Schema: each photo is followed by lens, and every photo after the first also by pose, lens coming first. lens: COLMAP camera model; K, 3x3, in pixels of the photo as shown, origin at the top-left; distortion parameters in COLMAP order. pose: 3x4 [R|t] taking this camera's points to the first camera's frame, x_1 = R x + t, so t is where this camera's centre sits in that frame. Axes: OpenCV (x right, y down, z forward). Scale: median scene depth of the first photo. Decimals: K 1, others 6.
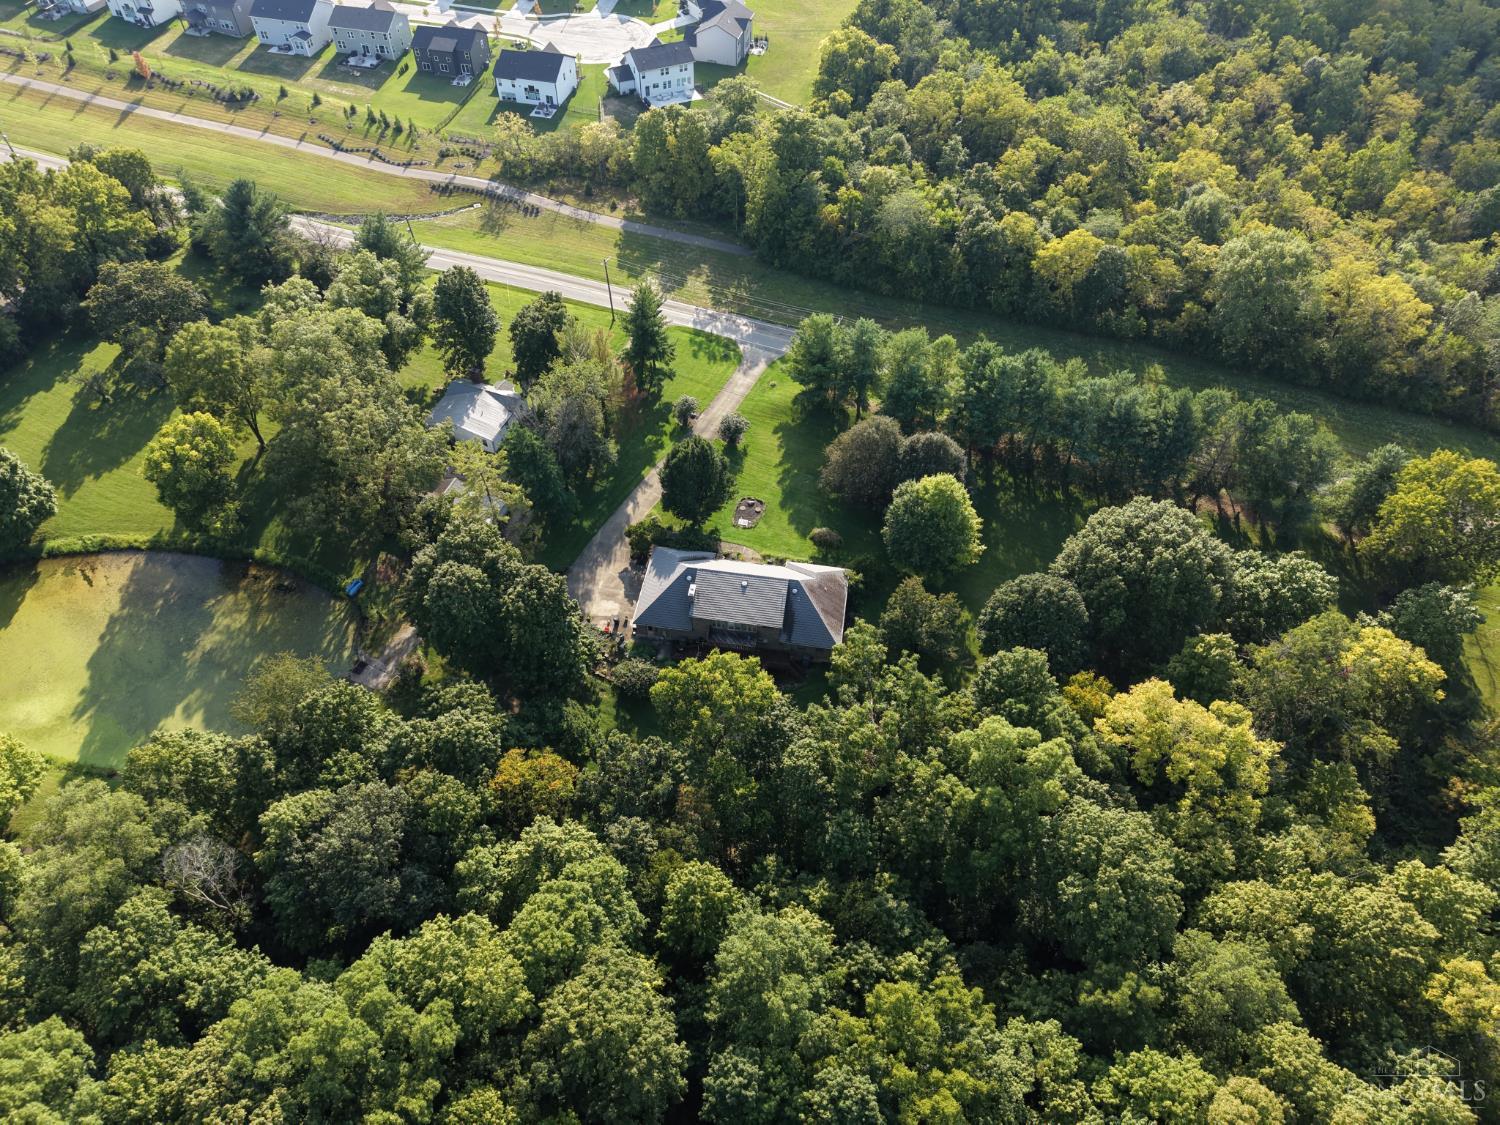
lens RADIAL K [[1003.1, 0, 747.3], [0, 1003.1, 560.0], [0, 0, 1]] dist [0.022440, -0.021714]
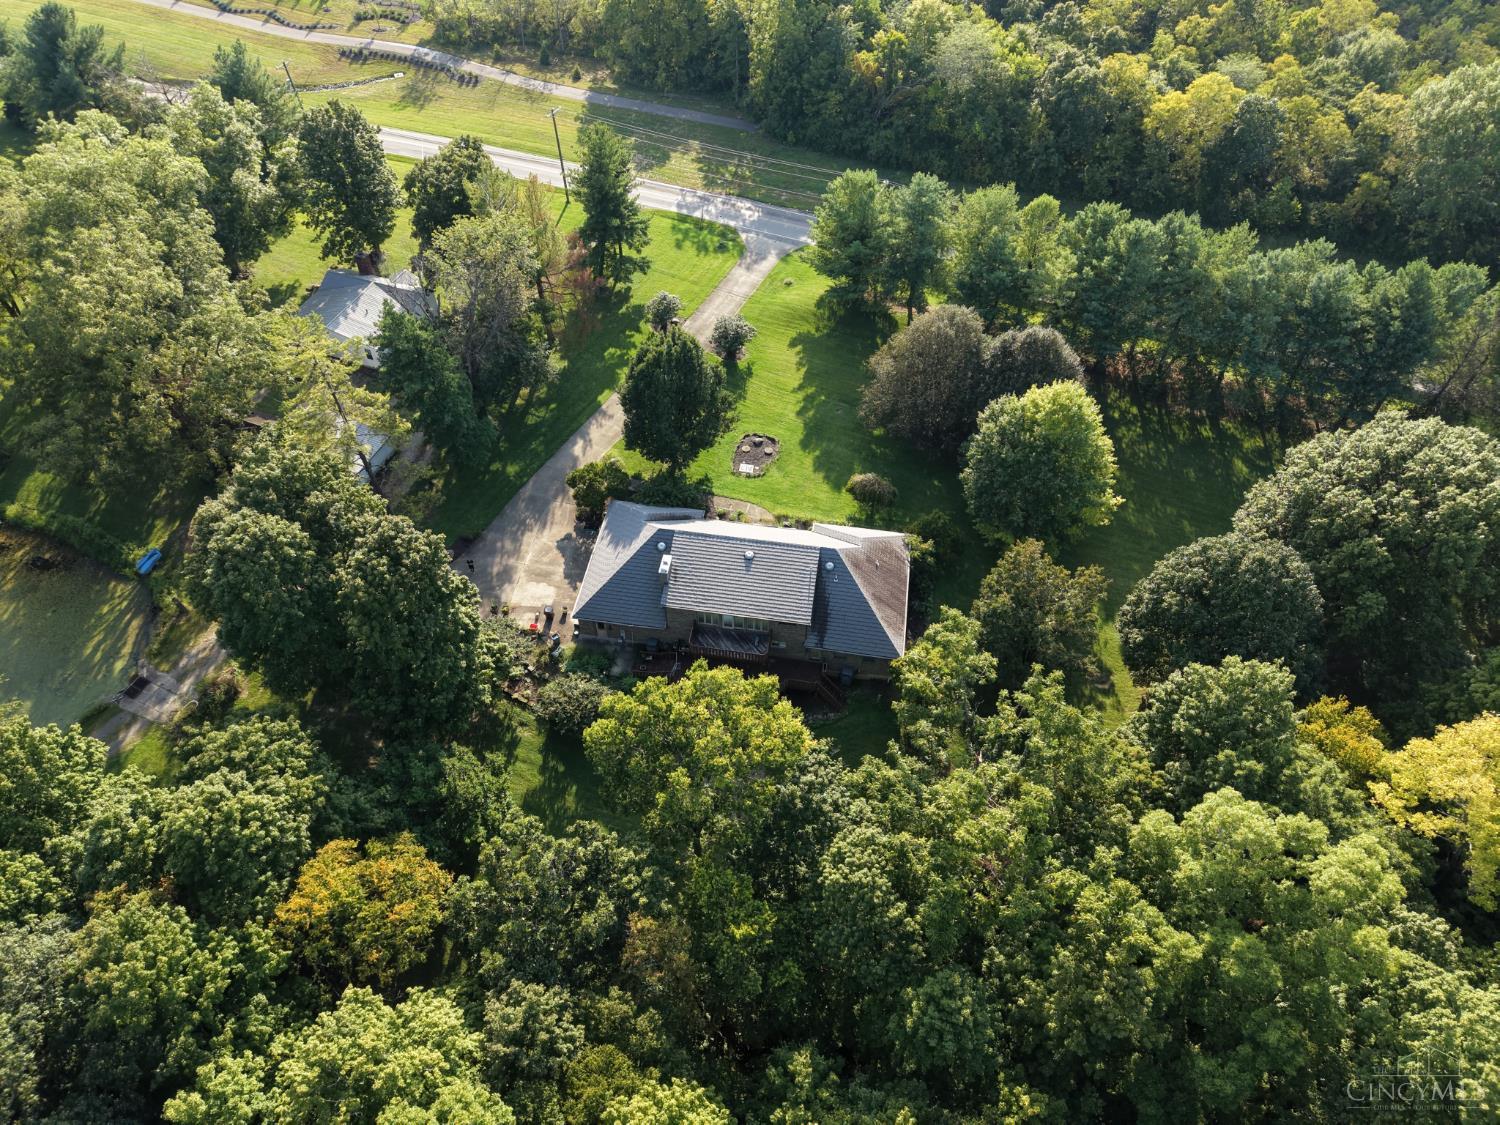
lens RADIAL K [[1003.1, 0, 747.3], [0, 1003.1, 560.0], [0, 0, 1]] dist [0.022440, -0.021714]
pose [[1.000000, -0.000157, -0.000760, -0.003339], [0.000158, 1.000000, 0.000855, 0.024392], [0.000760, -0.000855, 0.999999, 0.338430]]
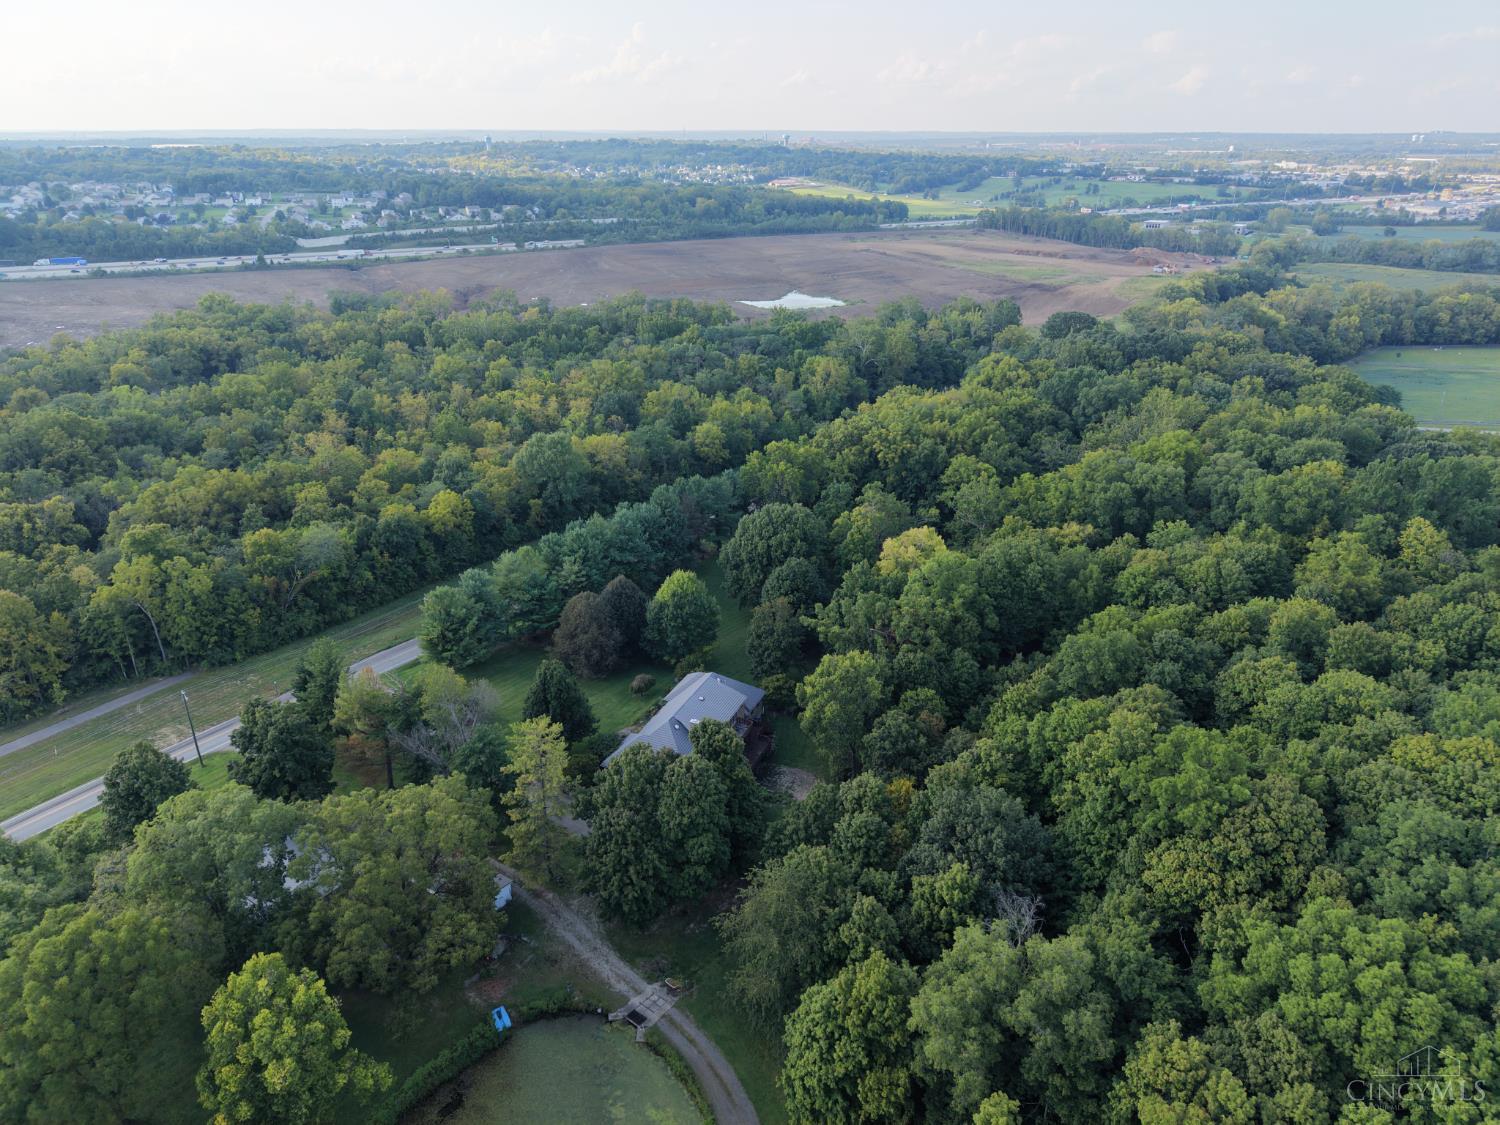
lens RADIAL K [[997.4, 0, 747.6], [0, 997.4, 562.7], [0, 0, 1]] dist [0.038027, -0.046102]
pose [[0.234264, -0.379583, 0.895007, -0.856851], [0.725114, 0.681444, 0.099213, -0.141597], [-0.647557, 0.625740, 0.434879, 0.348145]]
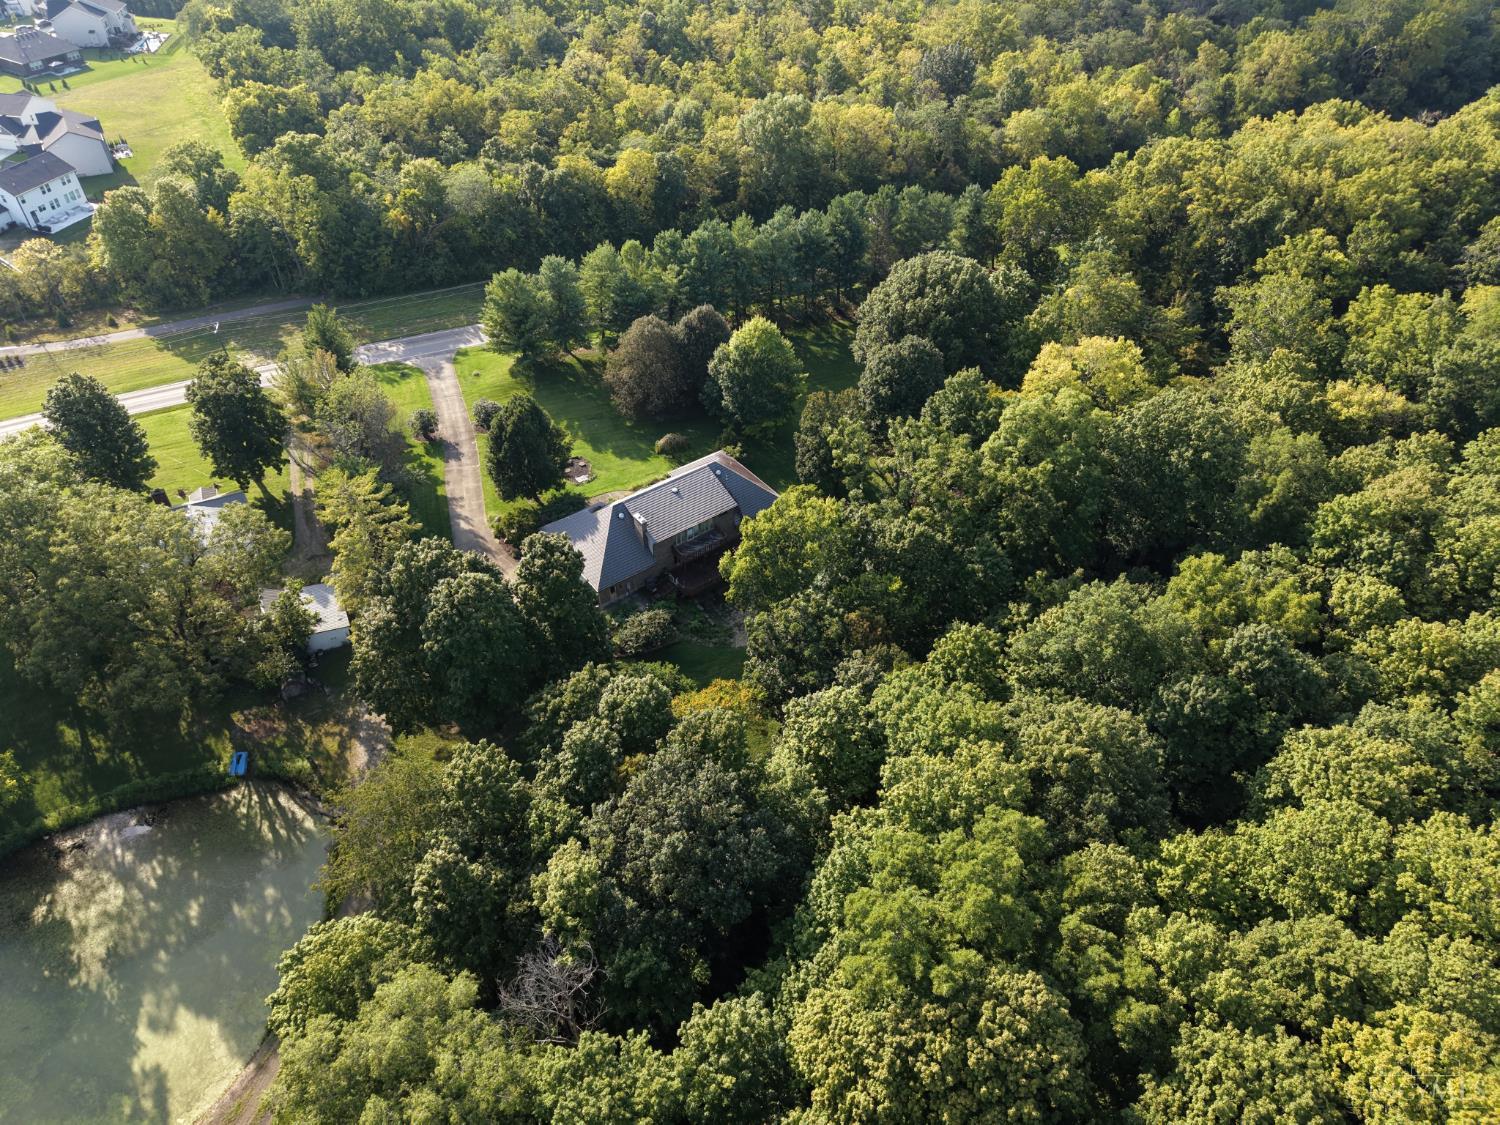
lens RADIAL K [[997.1, 0, 751.3], [0, 997.1, 568.0], [0, 0, 1]] dist [0.004441, -0.000075]
pose [[0.698143, -0.486427, 0.525343, -0.426818], [0.541101, 0.838973, 0.057741, 0.063959], [-0.468836, 0.243952, 0.848929, 0.186491]]
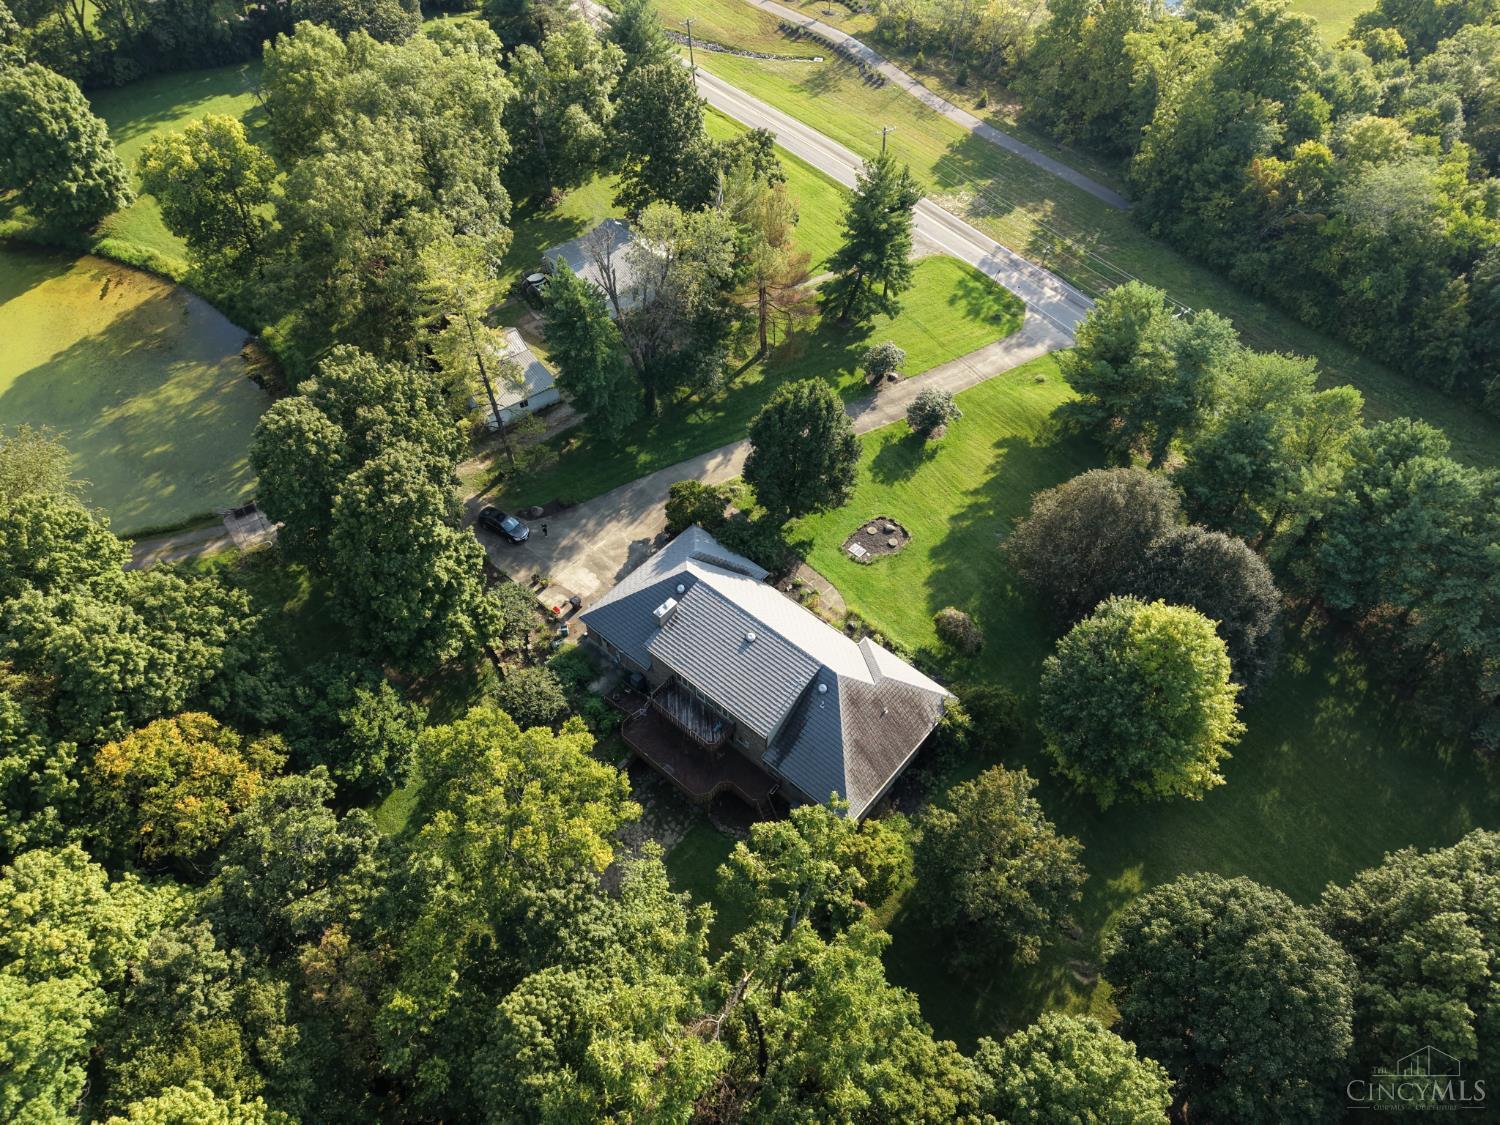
lens RADIAL K [[1003.1, 0, 747.3], [0, 1003.1, 560.0], [0, 0, 1]] dist [0.022440, -0.021714]
pose [[0.847191, 0.403486, -0.345638, 0.157895], [-0.404875, 0.911554, 0.071732, -0.050765], [0.344011, 0.079170, 0.935622, 0.419233]]
